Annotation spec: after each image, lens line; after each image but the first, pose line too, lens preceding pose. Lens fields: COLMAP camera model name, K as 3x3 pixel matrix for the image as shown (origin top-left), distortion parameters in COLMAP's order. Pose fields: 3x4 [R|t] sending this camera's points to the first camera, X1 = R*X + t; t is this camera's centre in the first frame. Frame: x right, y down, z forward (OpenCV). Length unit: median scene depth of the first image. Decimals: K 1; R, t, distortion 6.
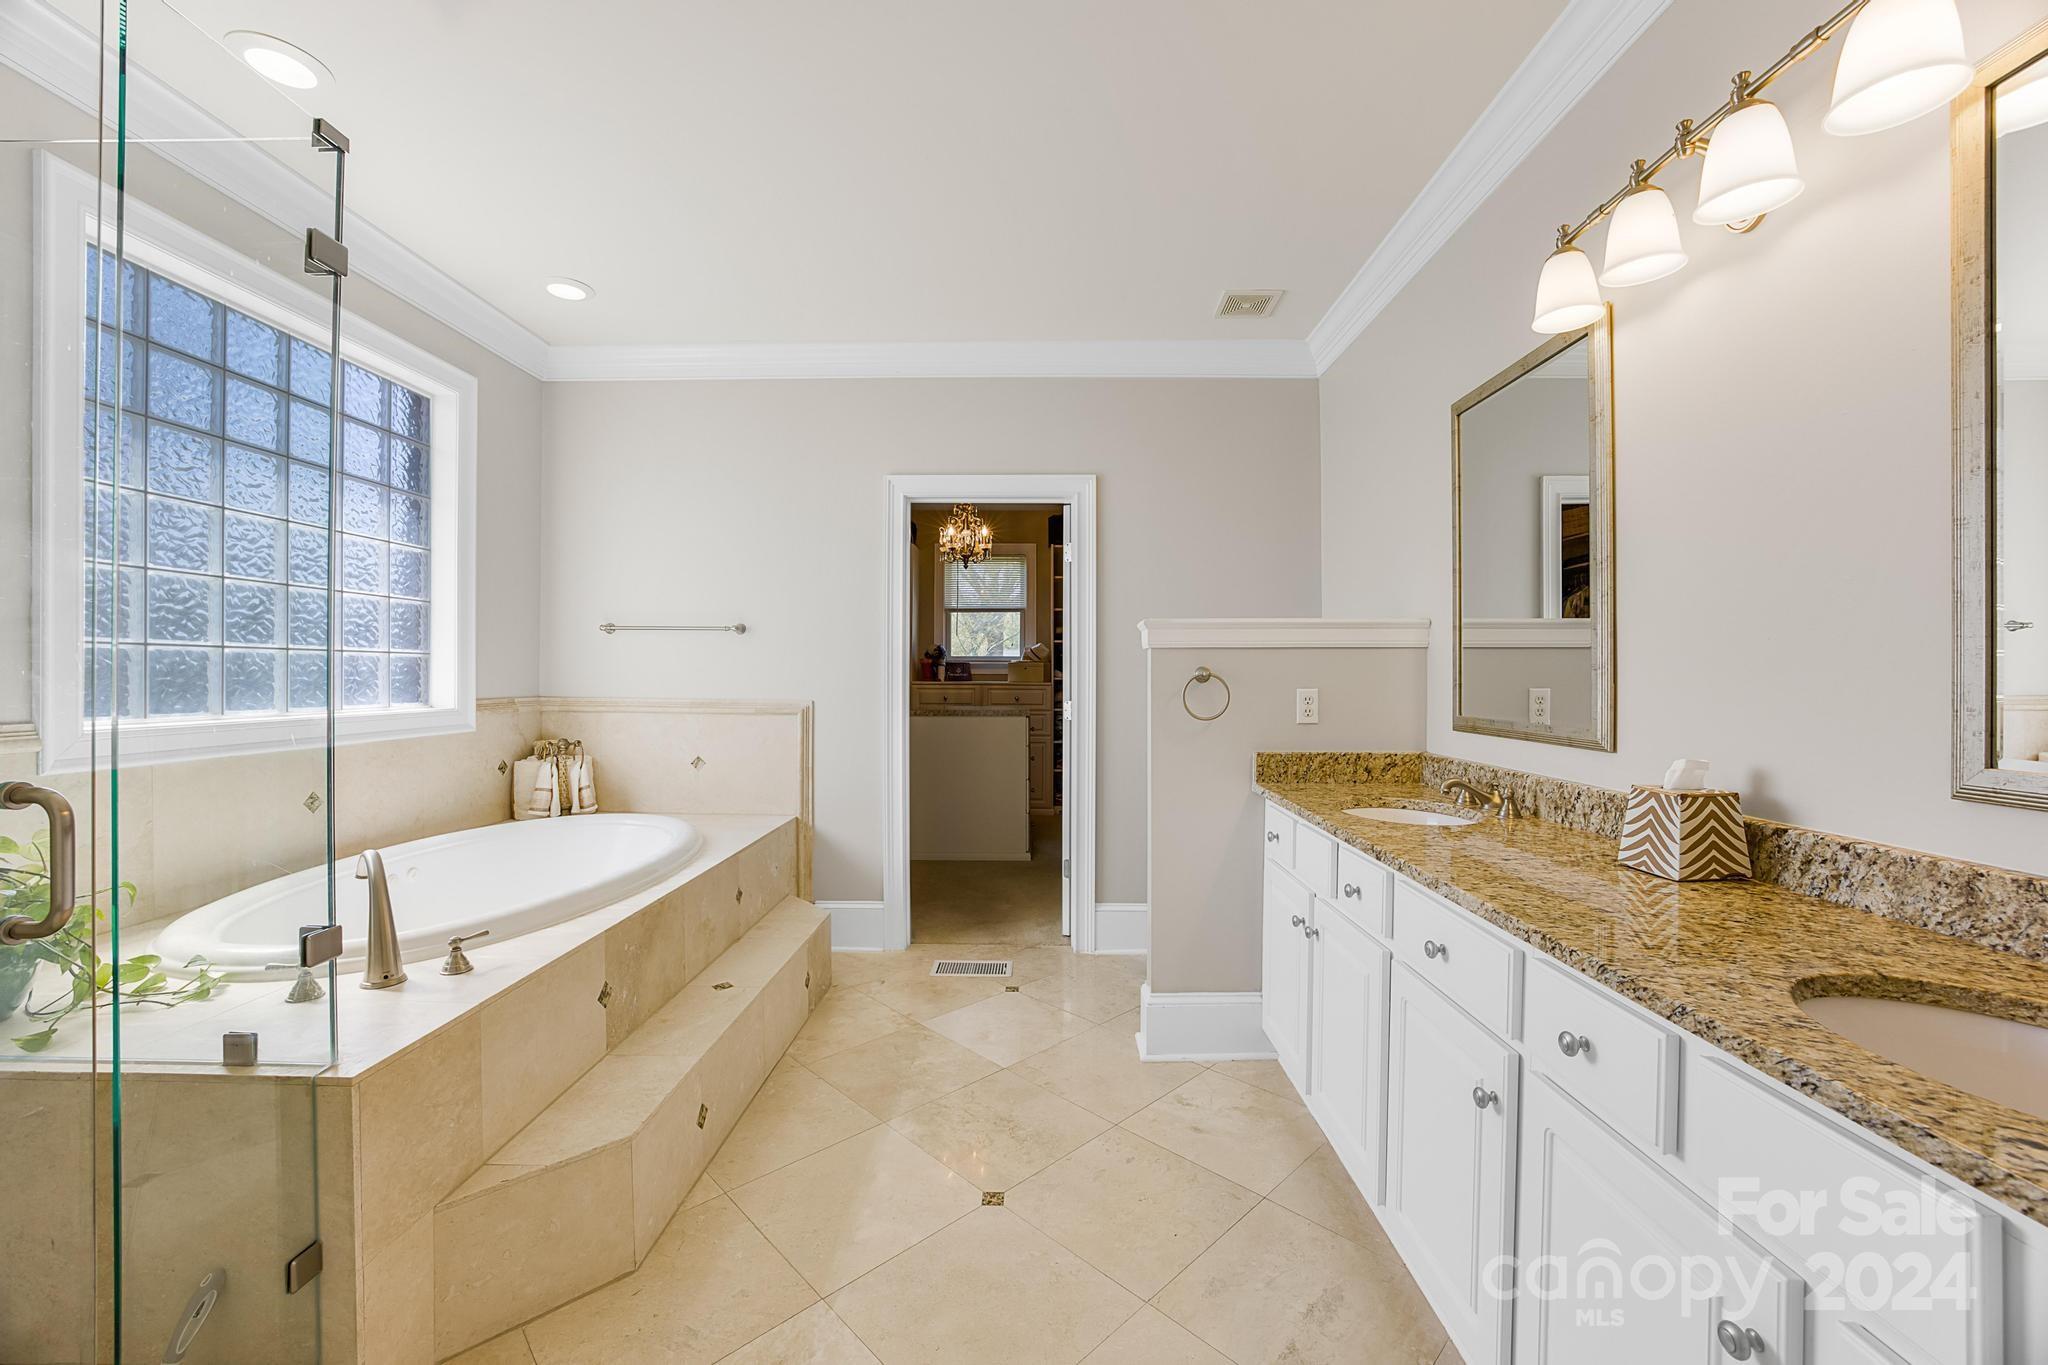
lens RADIAL K [[841.3, 0, 1024.1], [0, 841.3, 670.5], [0, 0, 1]] dist [-0.020320, -0.000071]
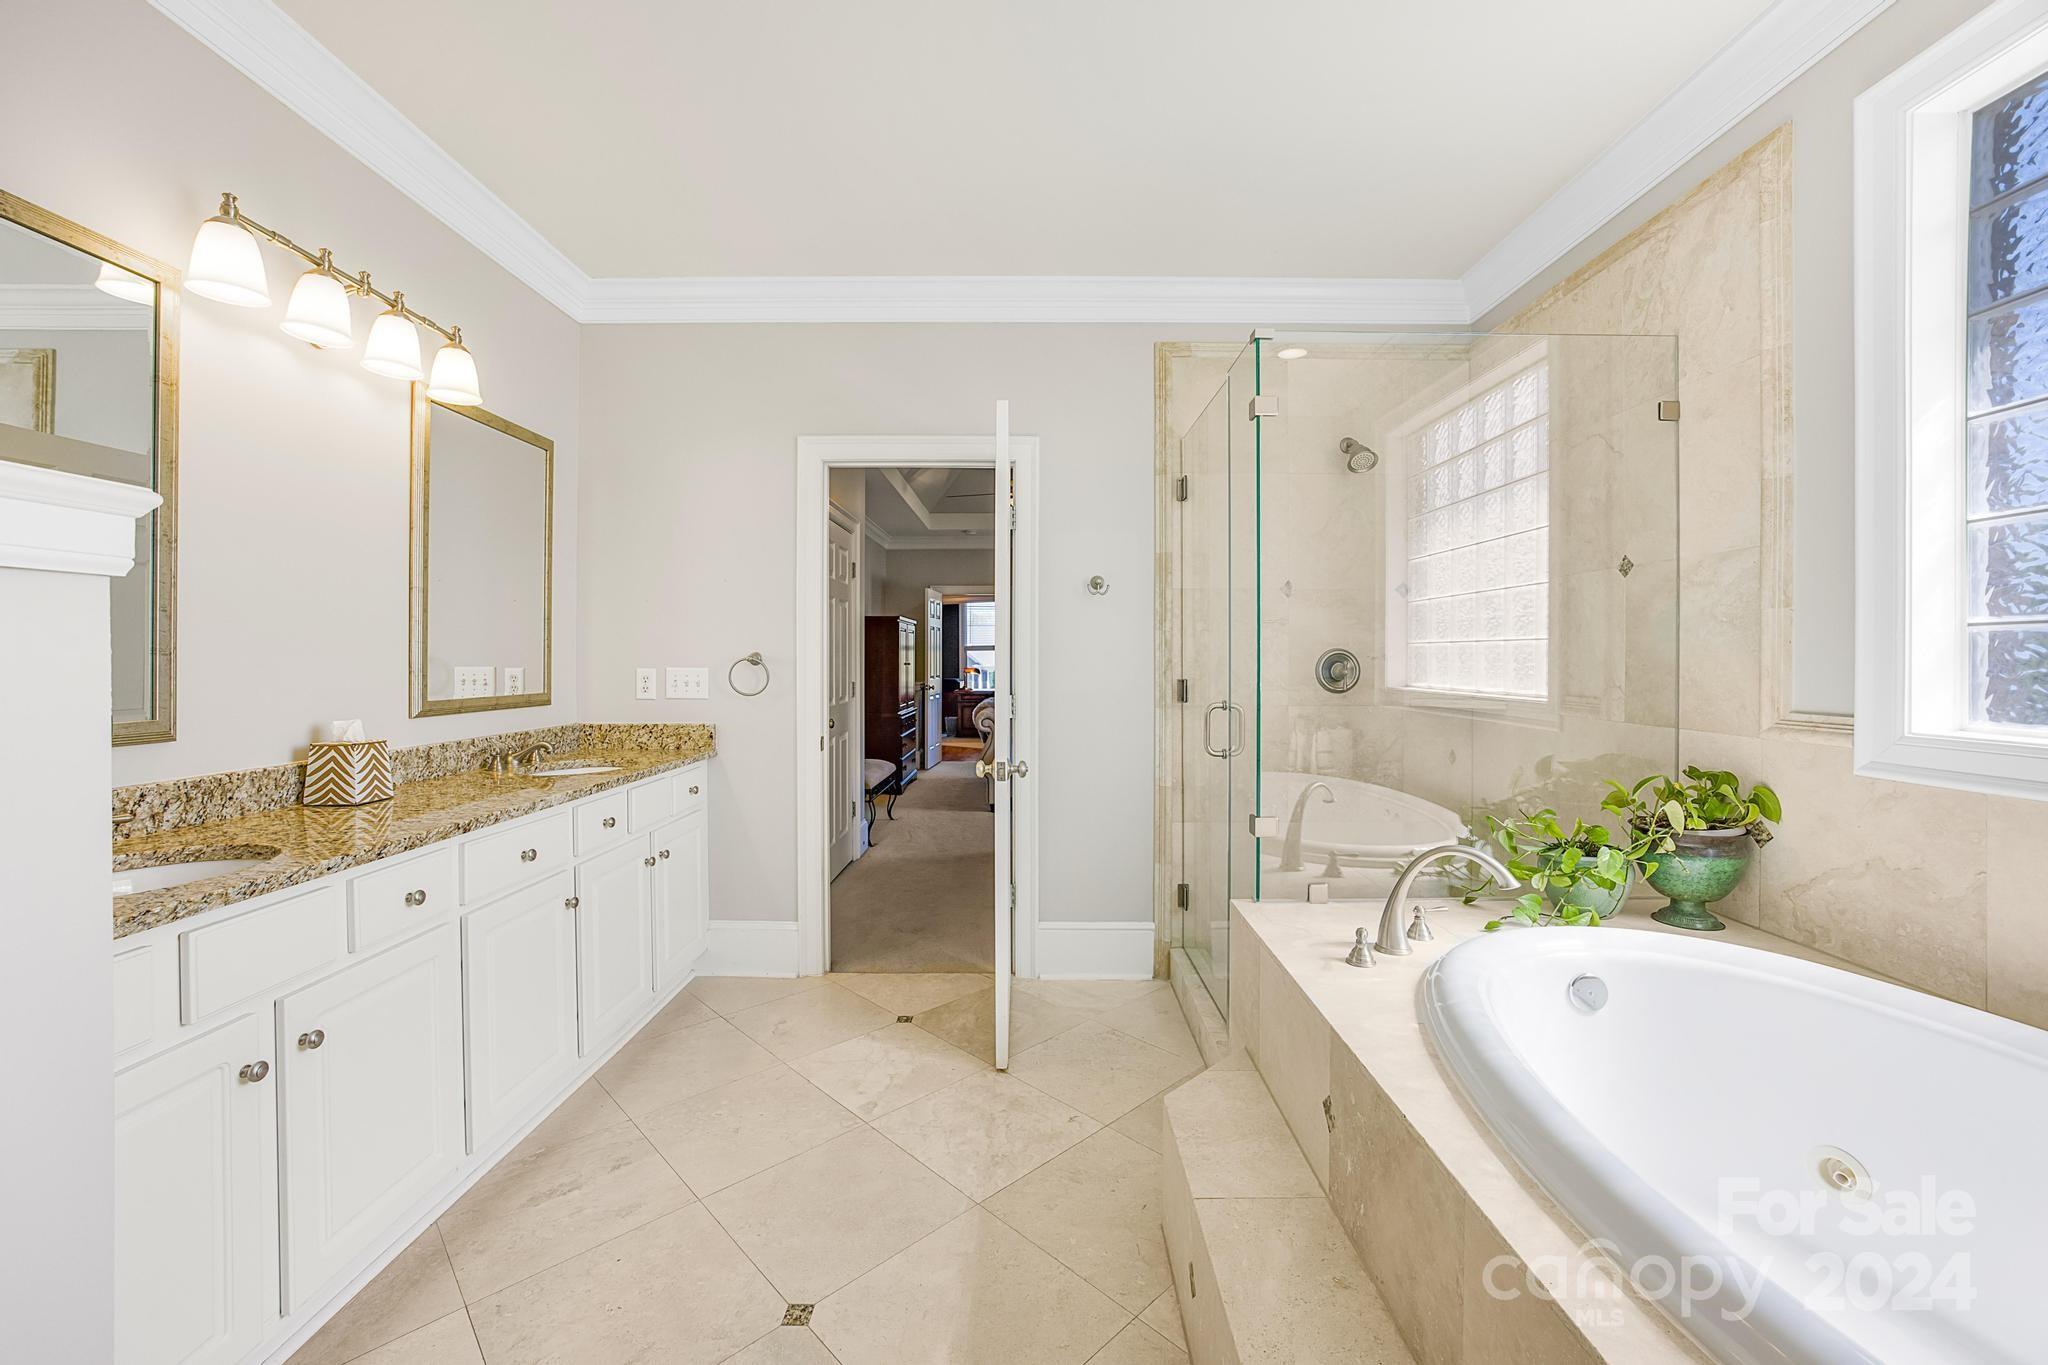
lens RADIAL K [[841.3, 0, 1023.3], [0, 841.3, 666.8], [0, 0, 1]] dist [-0.020320, -0.000071]
pose [[-0.999991, -0.002326, -0.003498, -0.274903], [-0.002345, 0.999983, 0.005313, 0.005464], [0.003485, 0.005321, -0.999980, 1.981819]]
